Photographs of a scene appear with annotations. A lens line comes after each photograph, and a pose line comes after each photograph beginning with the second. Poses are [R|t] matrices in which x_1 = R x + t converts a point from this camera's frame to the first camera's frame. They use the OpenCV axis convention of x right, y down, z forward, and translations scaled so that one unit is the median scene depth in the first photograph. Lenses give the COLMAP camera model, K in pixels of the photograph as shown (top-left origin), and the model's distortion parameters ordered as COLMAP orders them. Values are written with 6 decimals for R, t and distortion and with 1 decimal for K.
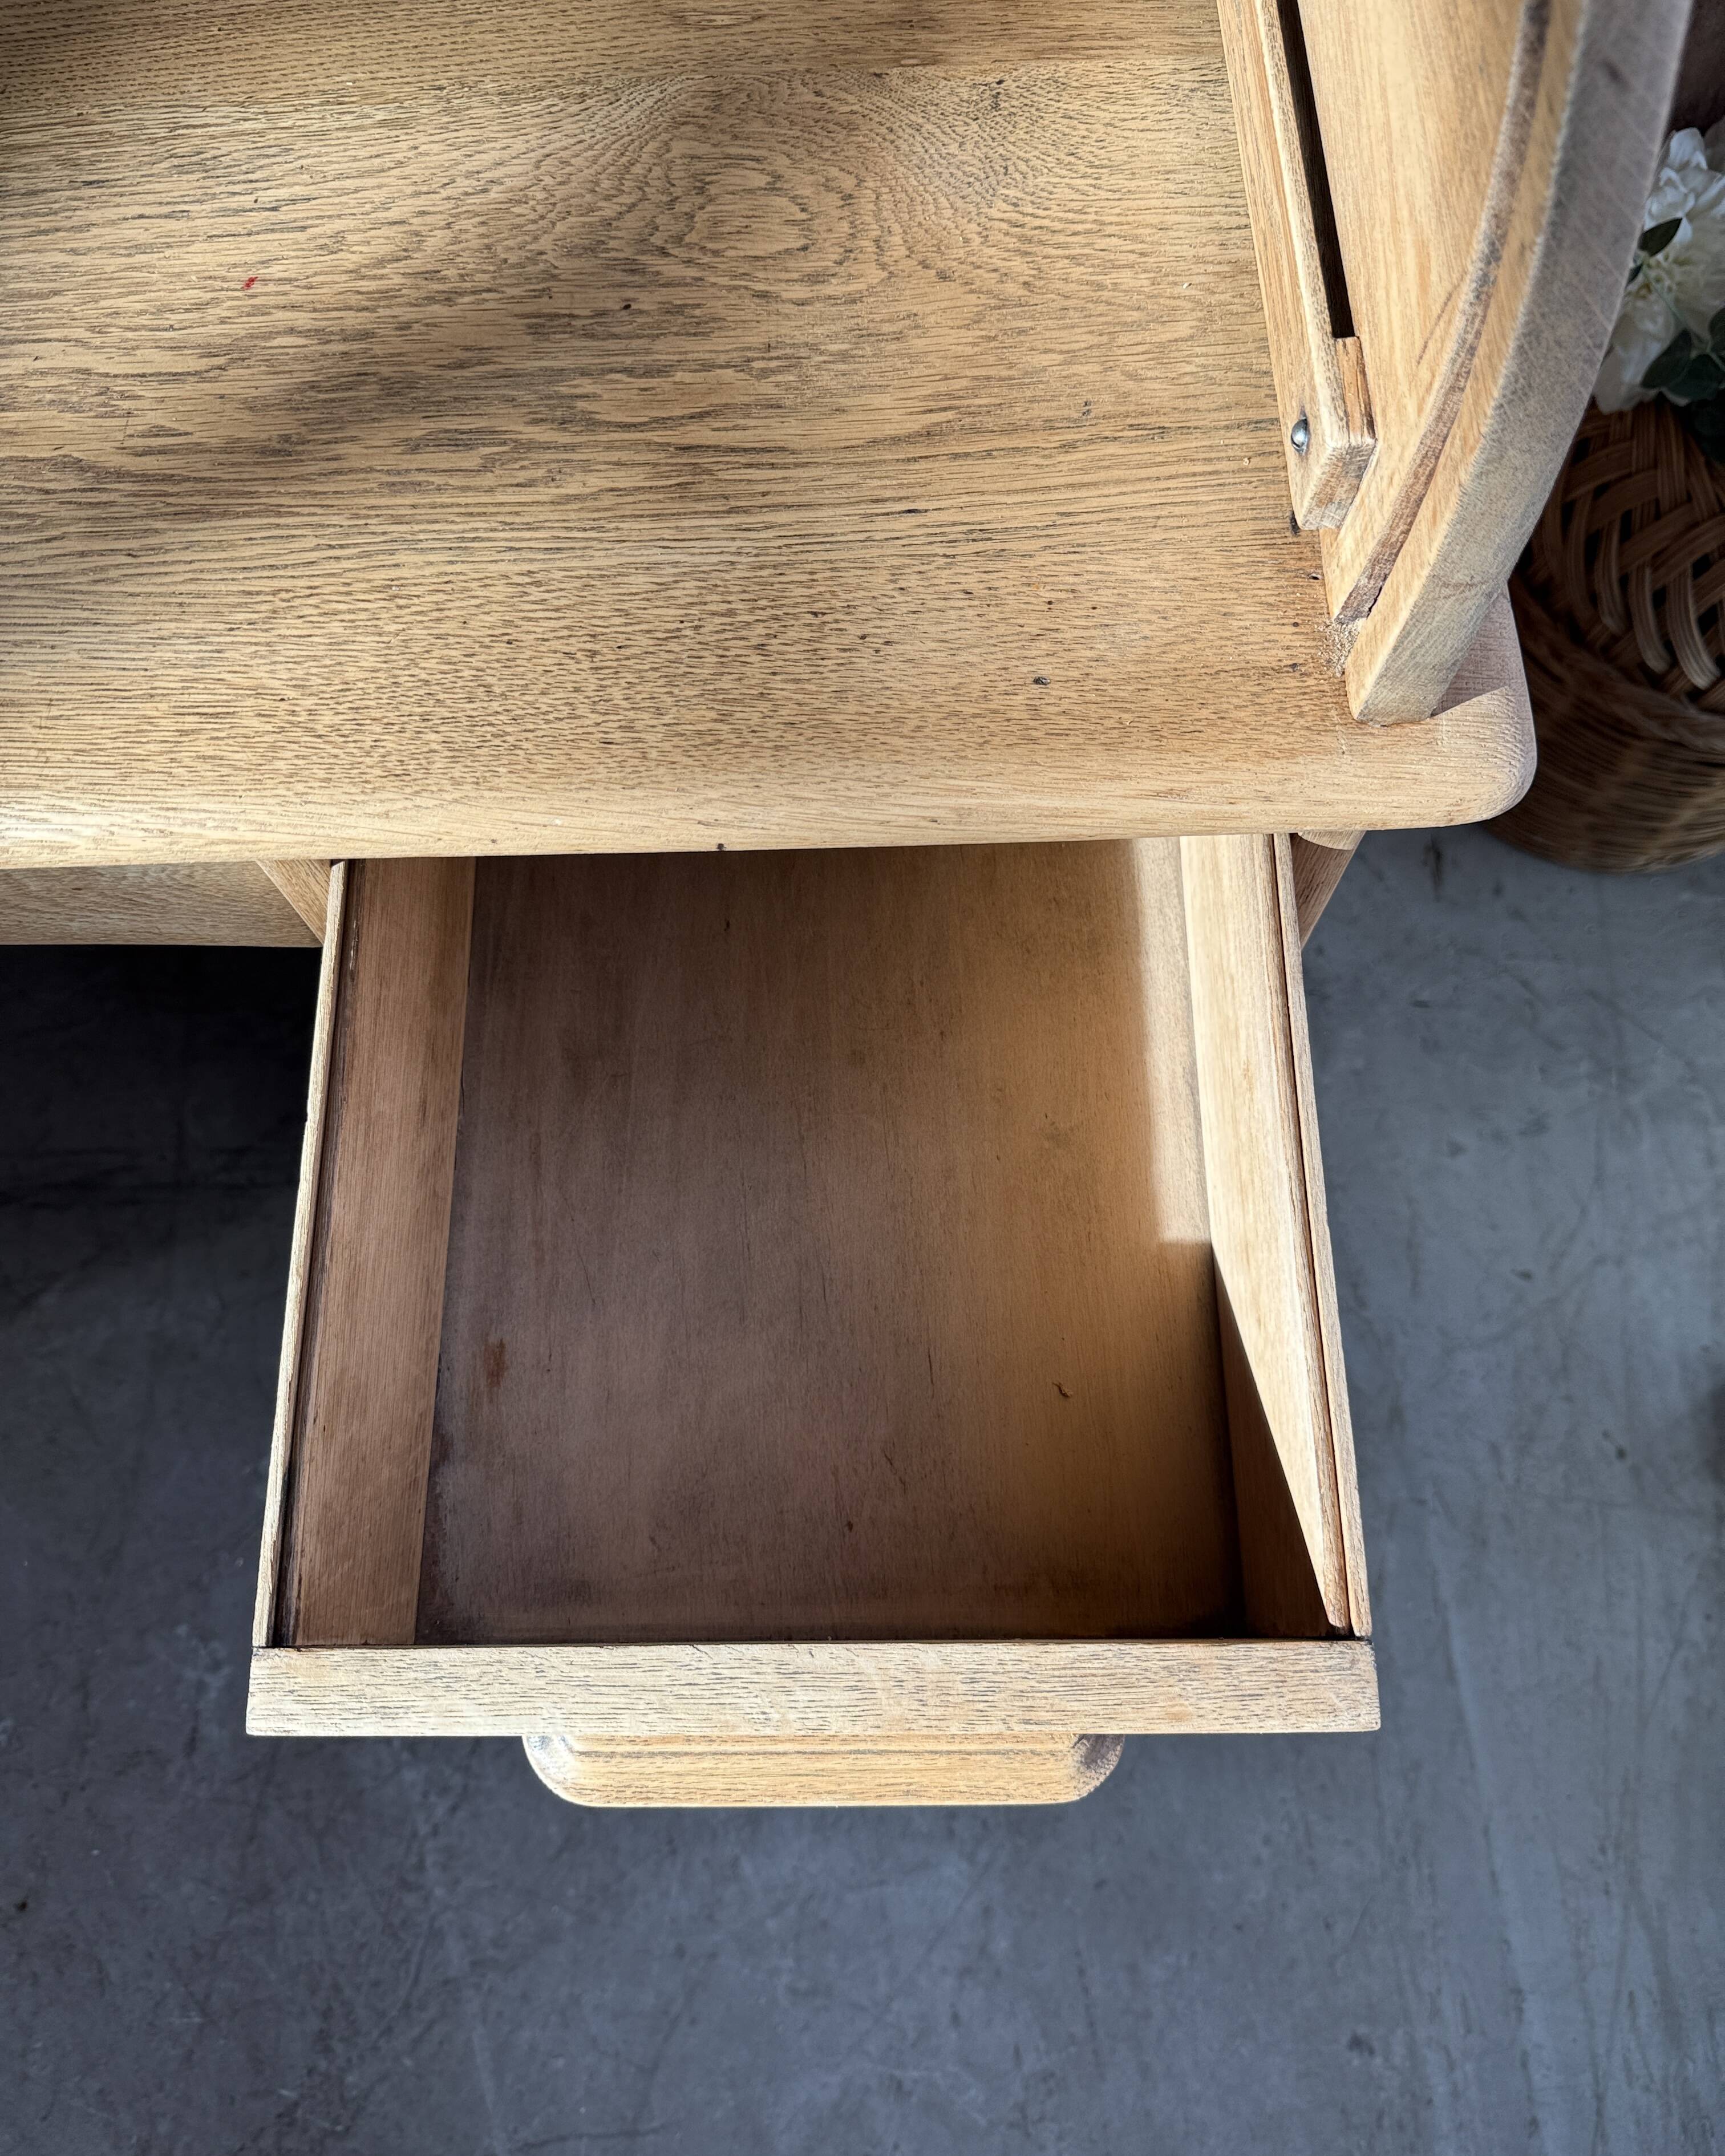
lens RADIAL K [[1652.7, 0, 849.9], [0, 1652.7, 1096.3], [0, 0, 1]] dist [0.005196, -0.020493]
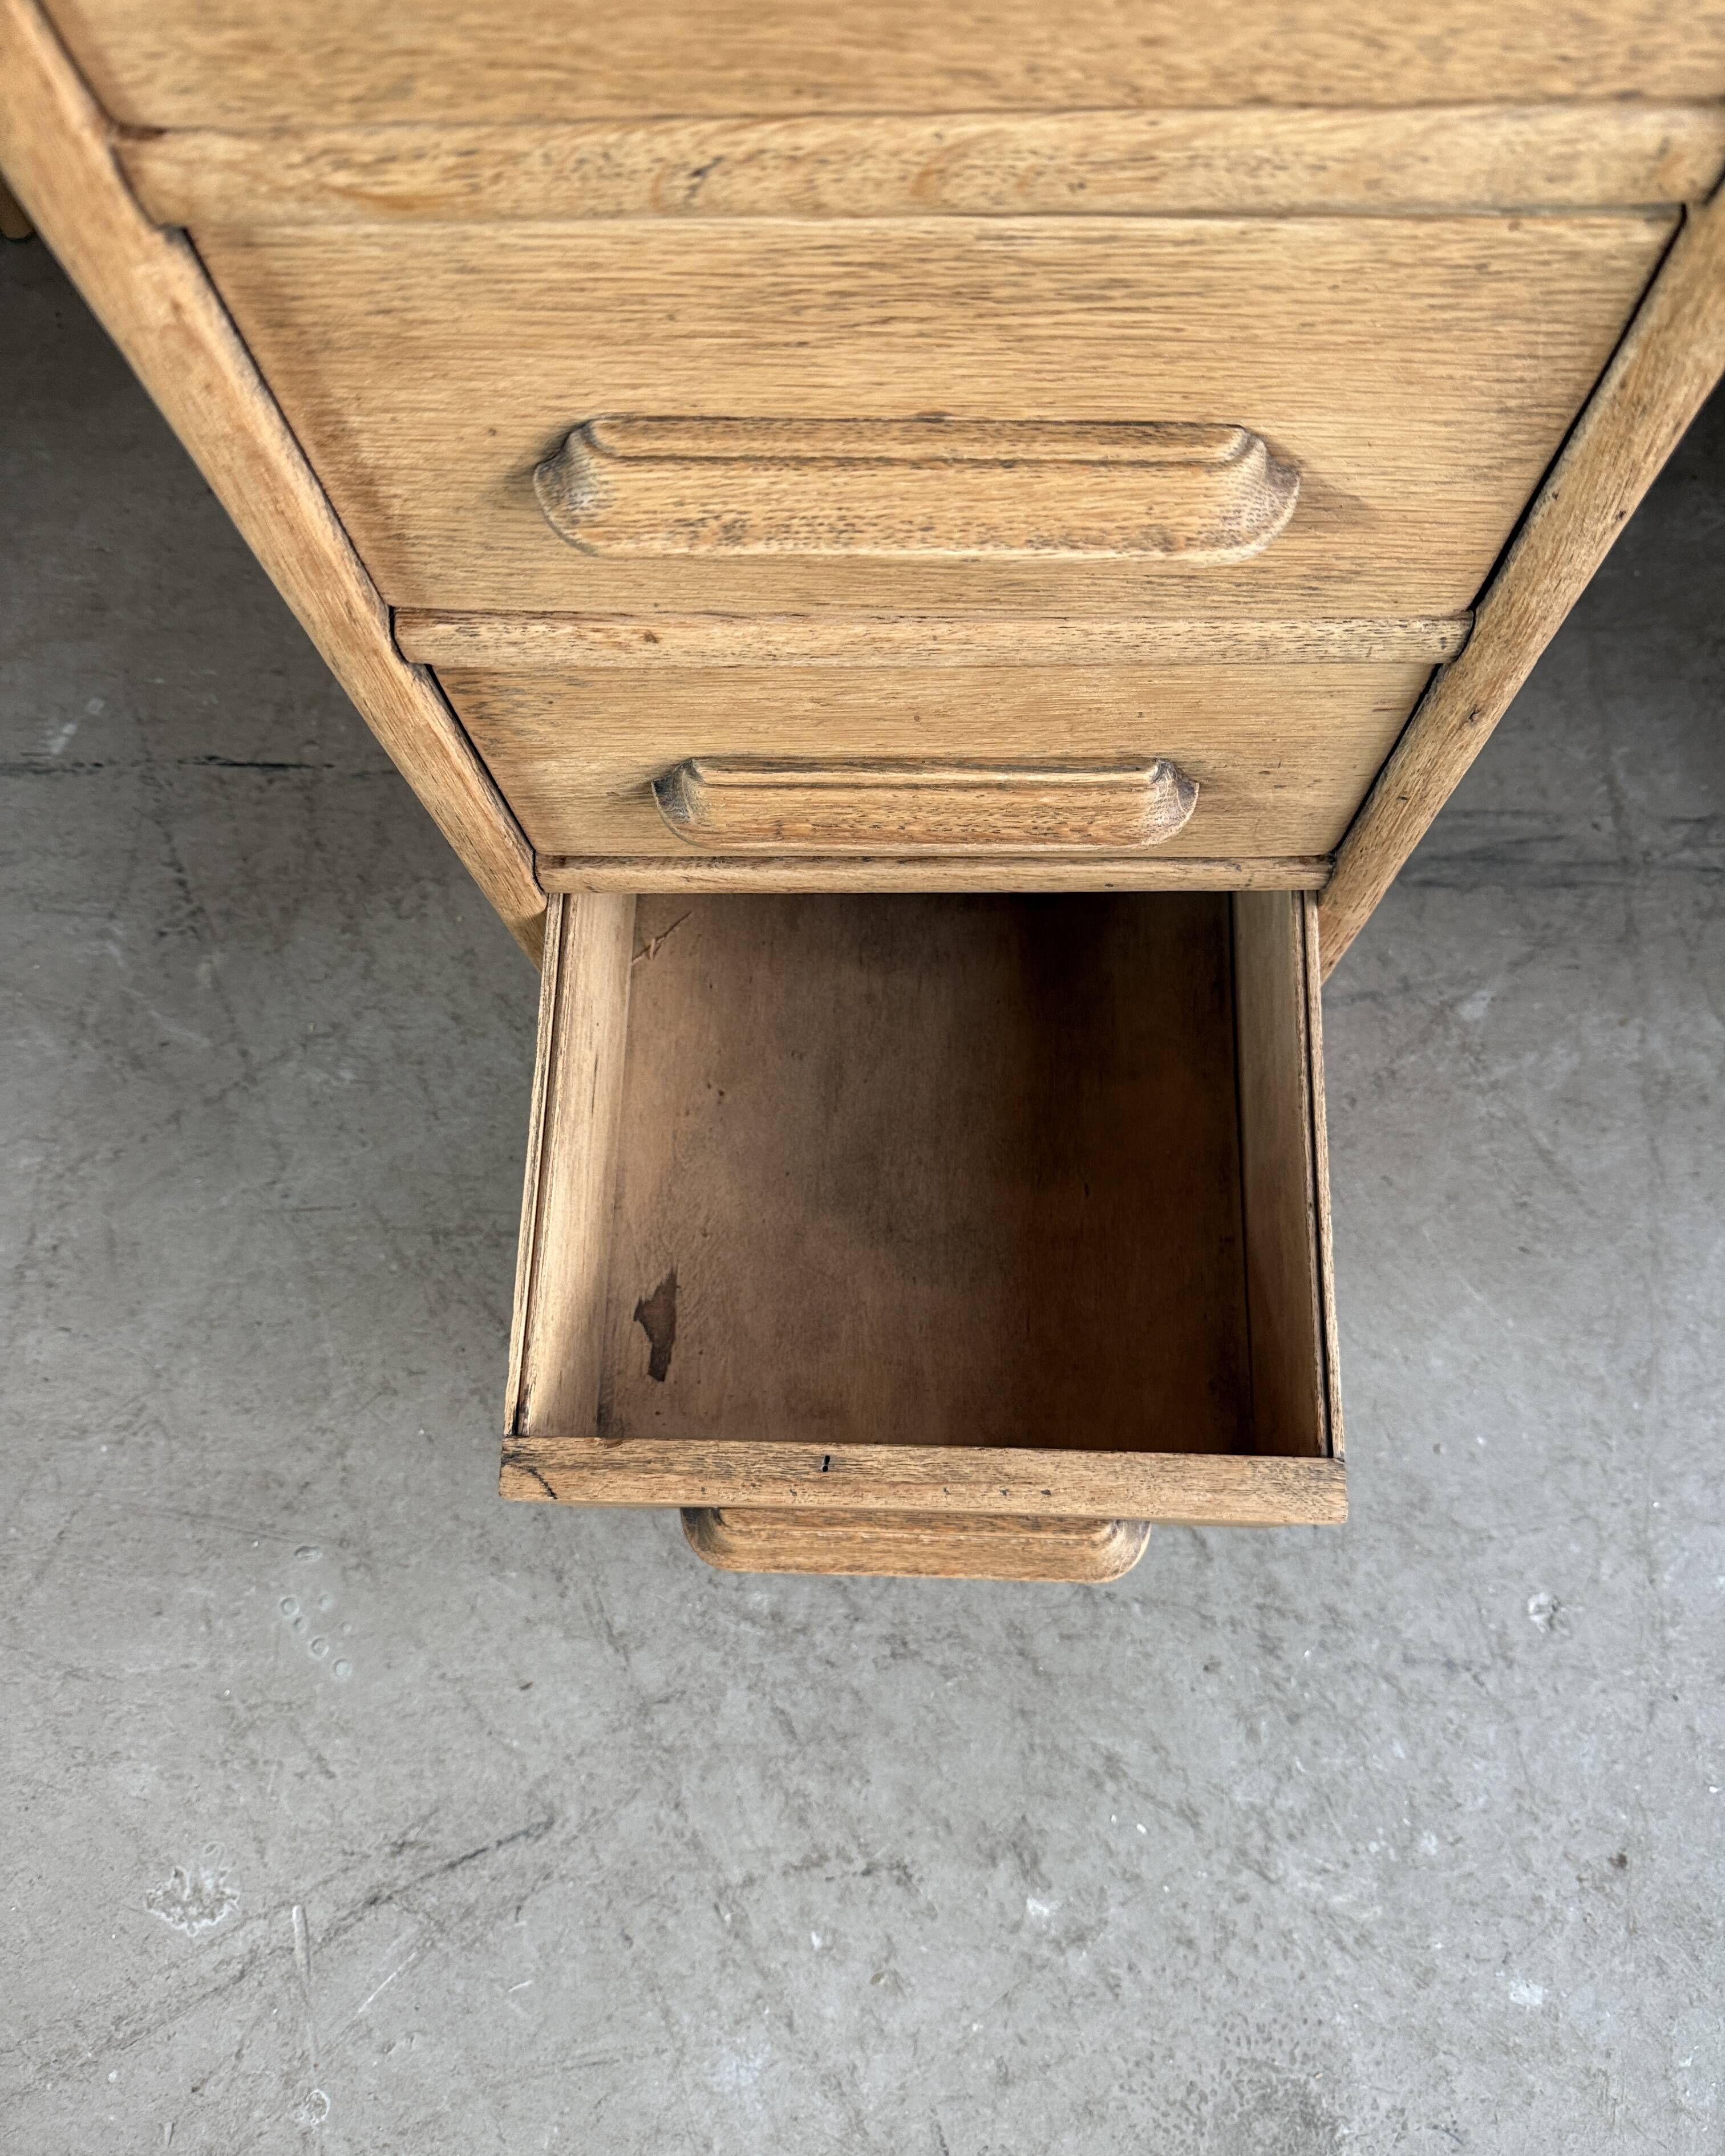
lens RADIAL K [[1652.7, 0, 863.8], [0, 1652.7, 1067.8], [0, 0, 1]] dist [0.005196, -0.020493]
pose [[0.998136, 0.047512, -0.038311, -0.843860], [-0.045296, 0.997358, 0.056784, 0.139230], [0.040908, -0.054943, 0.997651, 0.326446]]
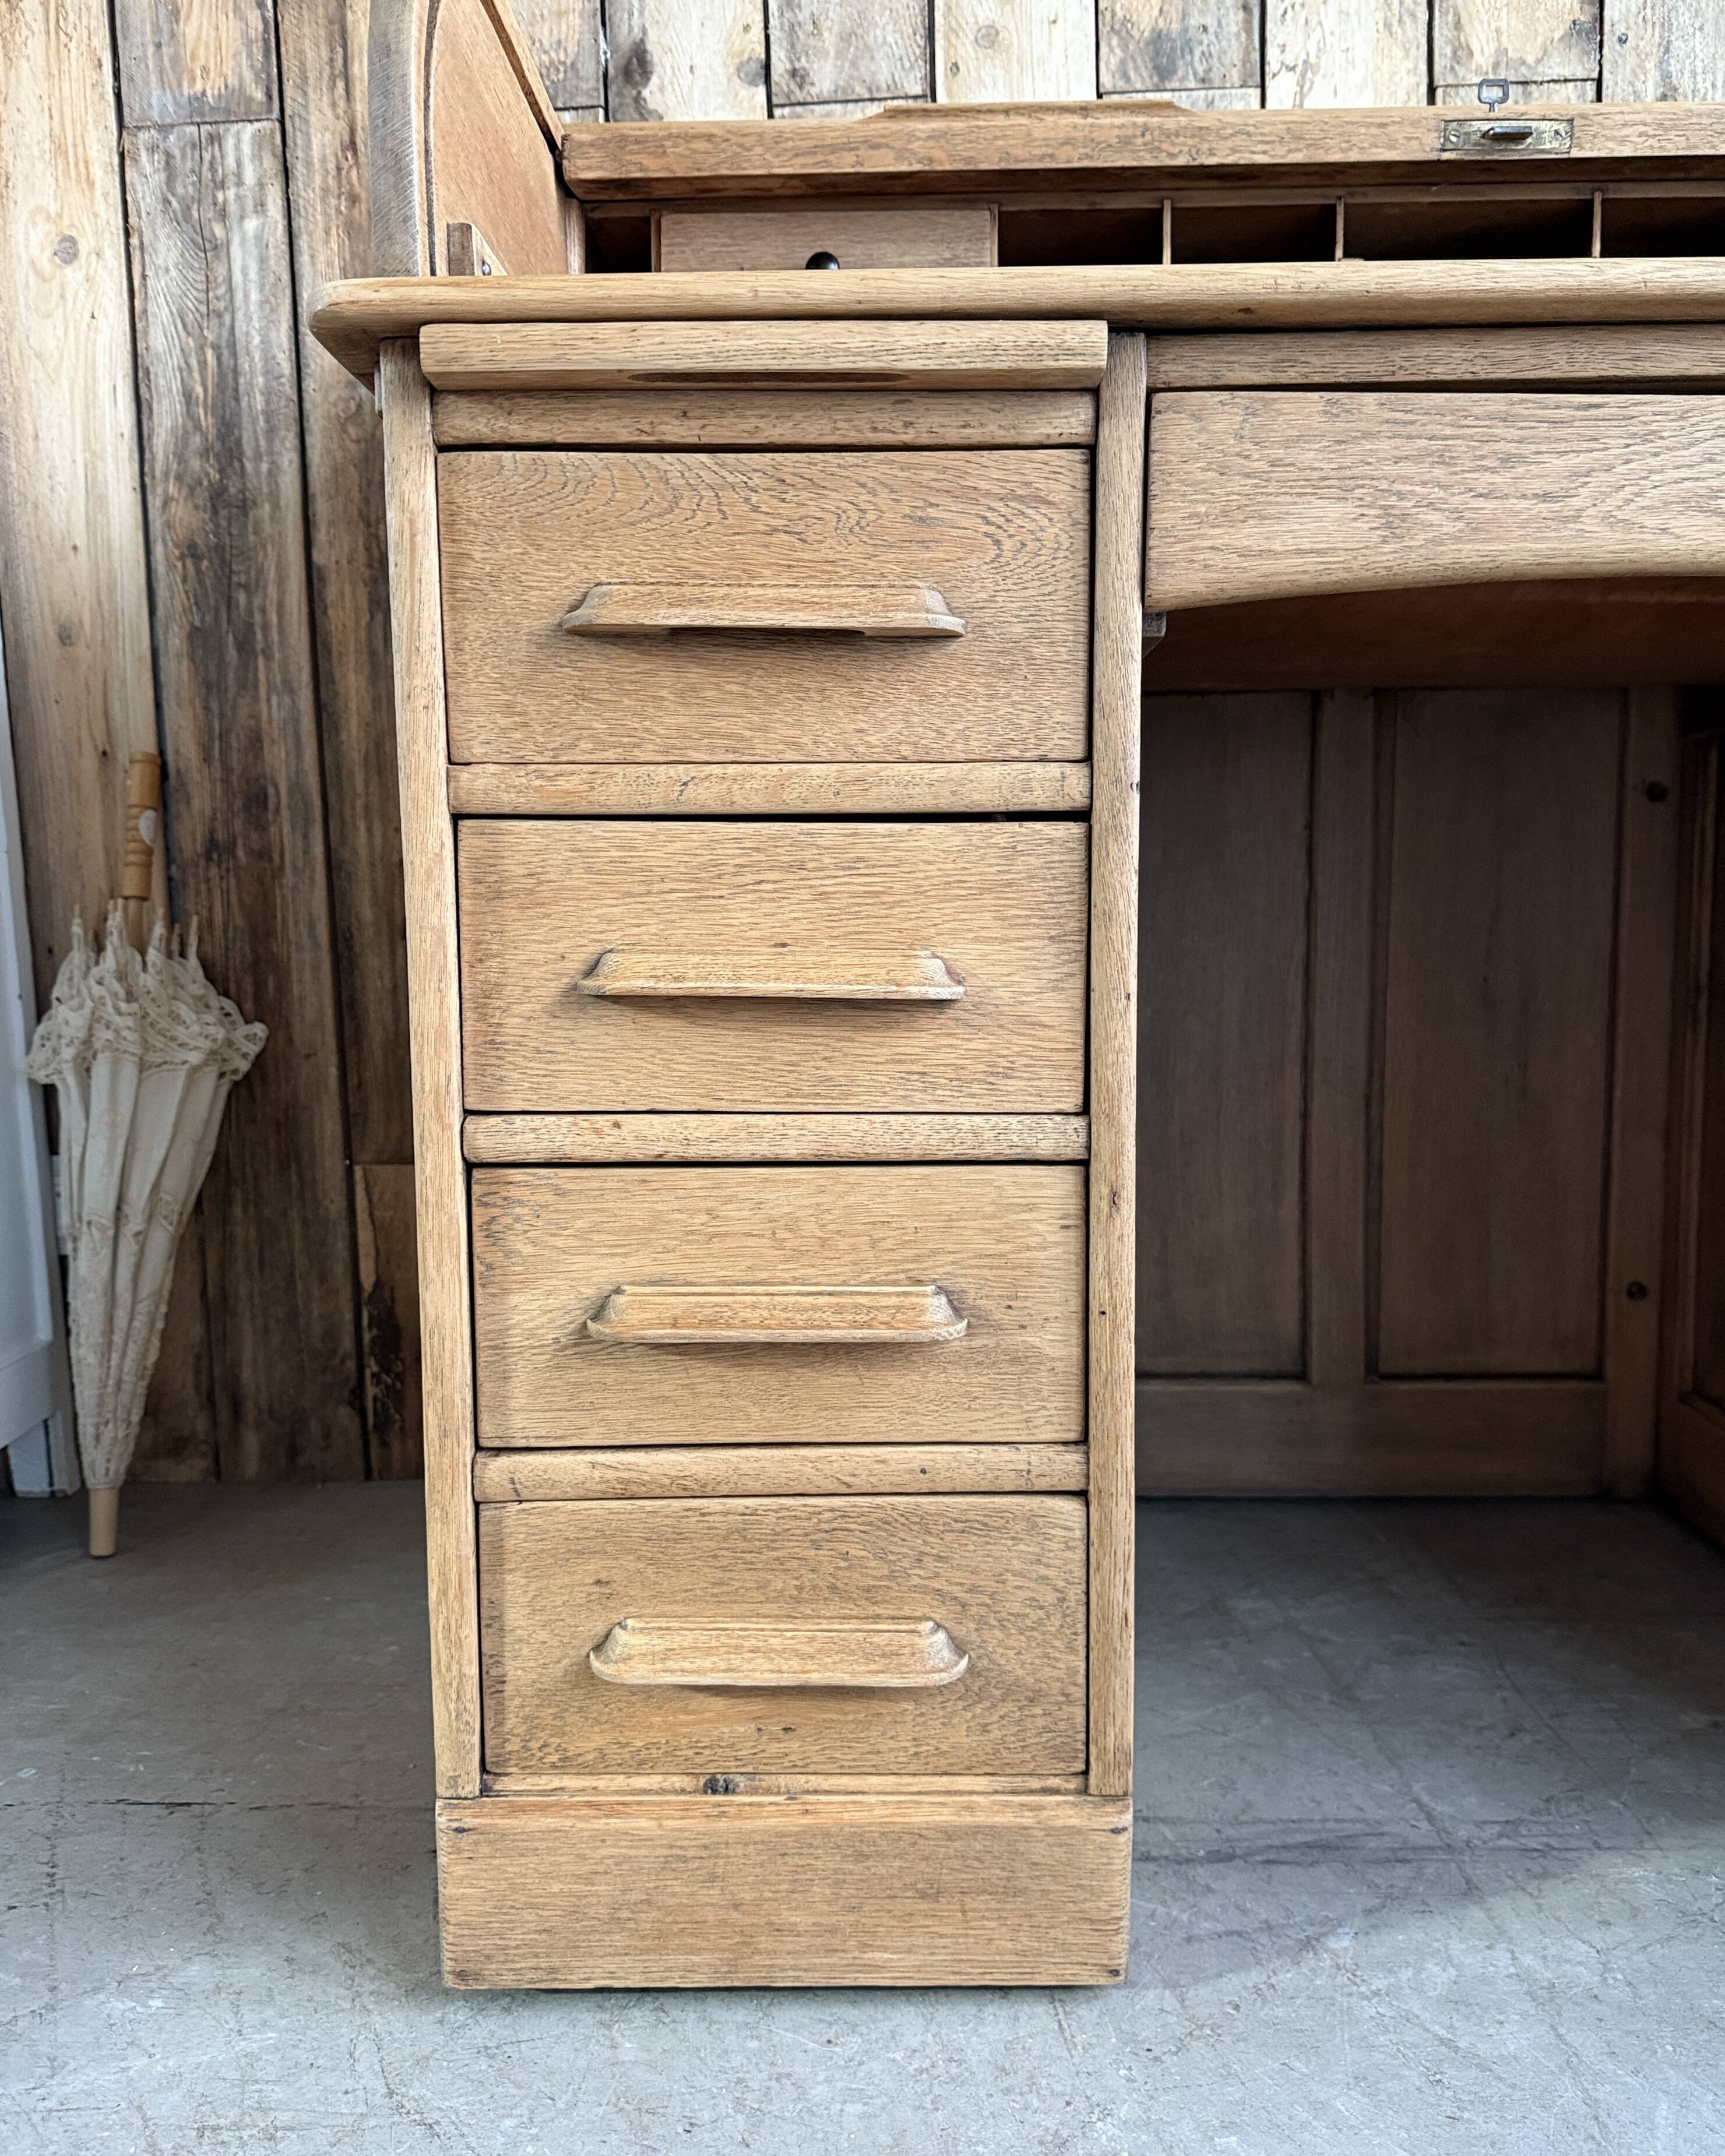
lens RADIAL K [[1689.7, 0, 851.0], [0, 1689.7, 1088.2], [0, 0, 1]] dist [0.008231, -0.030344]
pose [[0.999187, 0.016871, -0.036606, -0.789222], [-0.040287, 0.446907, -0.893673, 0.716555], [0.001282, 0.894421, 0.447224, 0.415677]]
